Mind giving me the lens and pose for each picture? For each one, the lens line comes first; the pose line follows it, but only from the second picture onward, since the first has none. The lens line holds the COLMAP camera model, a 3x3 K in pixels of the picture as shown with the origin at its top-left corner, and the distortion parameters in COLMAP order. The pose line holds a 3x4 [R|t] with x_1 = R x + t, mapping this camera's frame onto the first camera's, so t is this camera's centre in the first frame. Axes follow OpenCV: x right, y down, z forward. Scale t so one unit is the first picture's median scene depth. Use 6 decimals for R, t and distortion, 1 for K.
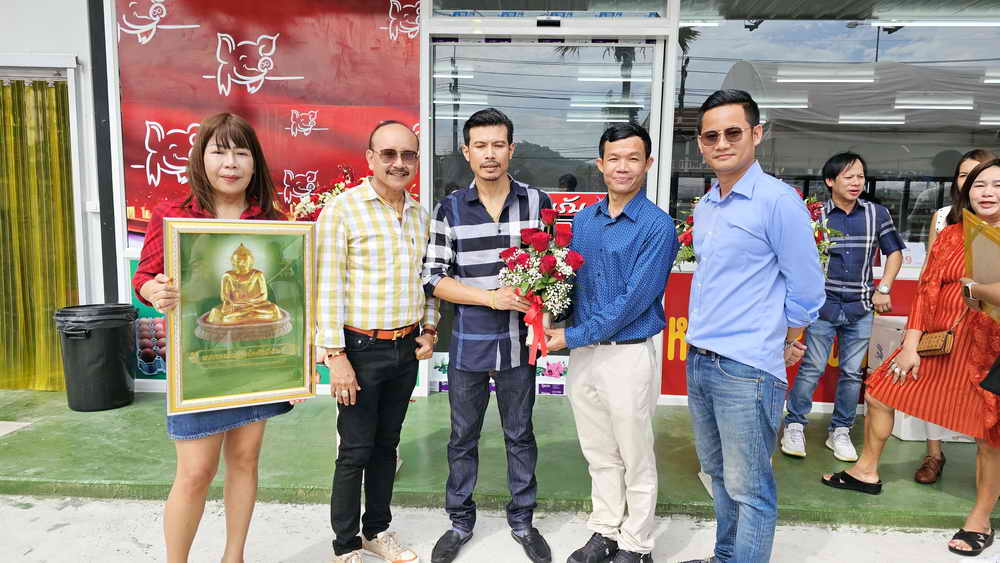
lens RADIAL K [[676.1, 0, 515.6], [0, 676.1, 289.2], [0, 0, 1]] dist [0.048671, -0.043467]
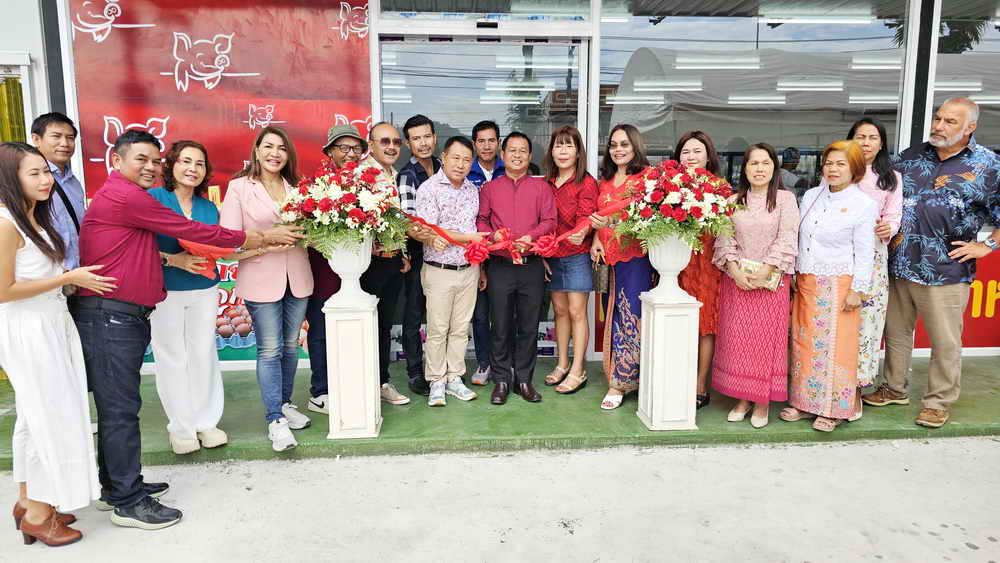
lens RADIAL K [[670.6, 0, 500.0], [0, 670.6, 281.5], [0, 0, 1]] dist [0.046652, -0.041931]
pose [[0.992618, -0.039293, 0.114745, -0.070468], [0.036760, 0.999033, 0.024111, 0.003260], [-0.115582, -0.019715, 0.993102, -0.103812]]
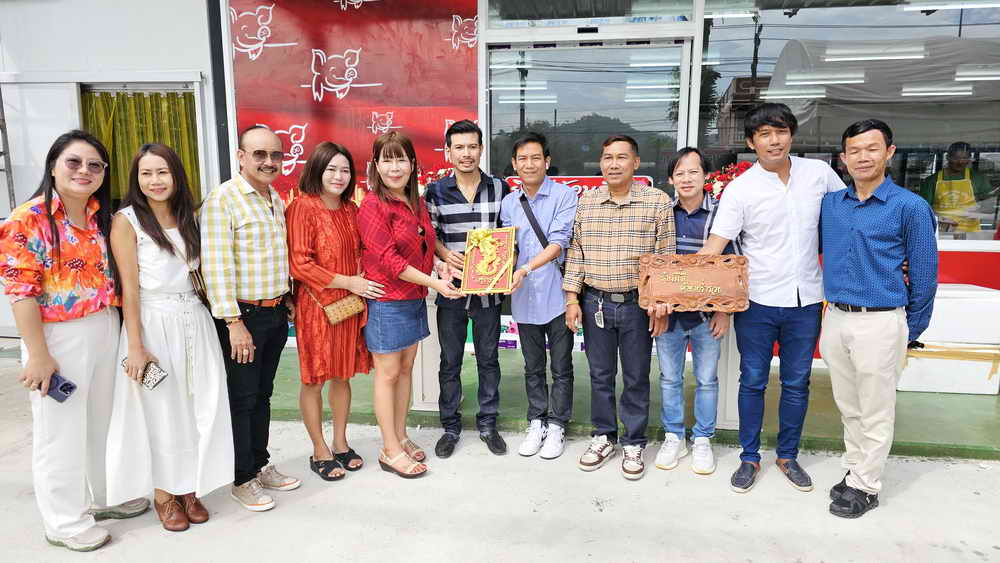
lens RADIAL K [[669.8, 0, 513.0], [0, 669.8, 295.2], [0, 0, 1]] dist [0.048554, -0.043596]
pose [[0.994663, 0.000388, -0.103173, 0.038855], [0.003980, 0.999104, 0.042125, 0.009680], [0.103097, -0.042310, 0.993771, -0.162583]]
